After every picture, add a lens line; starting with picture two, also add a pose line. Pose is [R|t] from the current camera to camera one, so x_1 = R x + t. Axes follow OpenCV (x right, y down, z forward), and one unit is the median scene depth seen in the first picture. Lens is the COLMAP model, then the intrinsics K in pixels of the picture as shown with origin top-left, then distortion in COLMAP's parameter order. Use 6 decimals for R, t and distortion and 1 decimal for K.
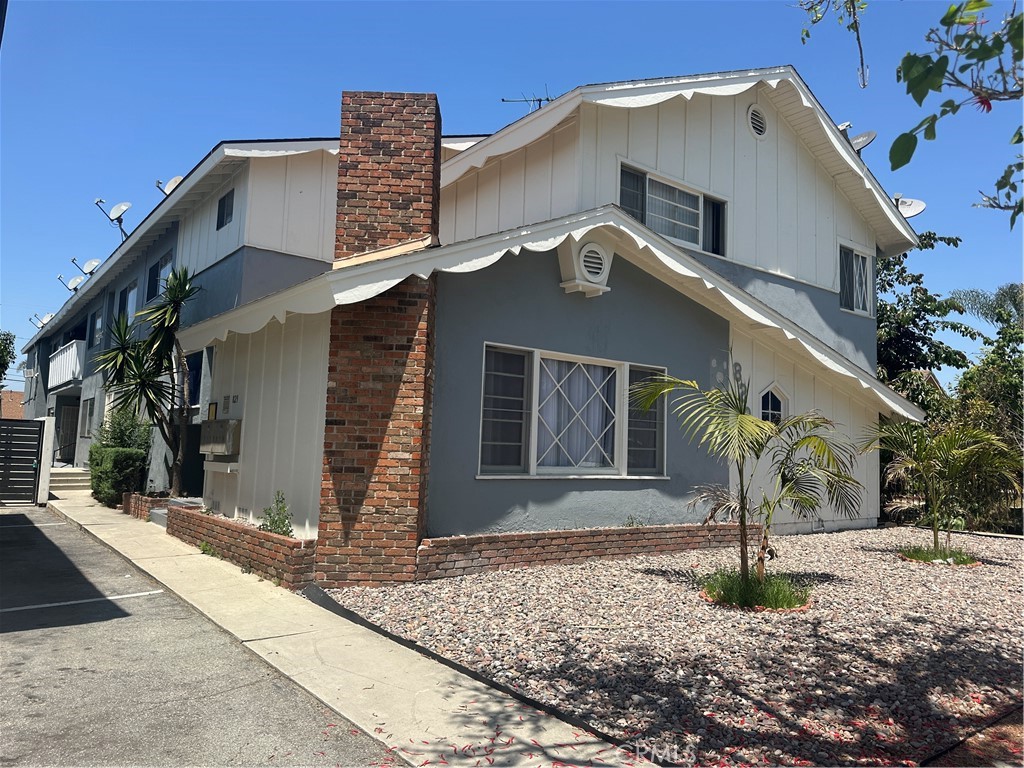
lens RADIAL K [[710.8, 0, 512.0], [0, 710.8, 384.0], [0, 0, 1]] dist [0.057682, -0.000879]
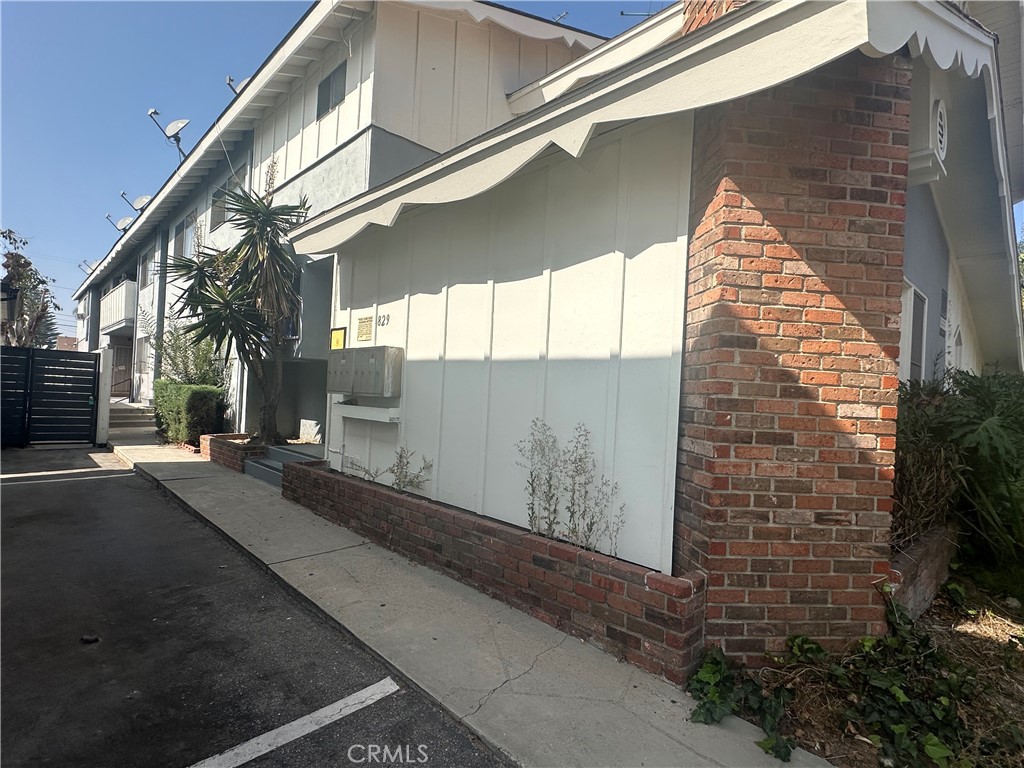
lens RADIAL K [[494.7, 0, 512.0], [0, 494.7, 384.0], [0, 0, 1]] dist [0.029824, 0.000034]
pose [[0.992960, 0.013558, 0.117673, -0.262261], [-0.023014, 0.996579, 0.079382, 0.034781], [-0.116194, -0.081532, 0.989874, 0.400405]]
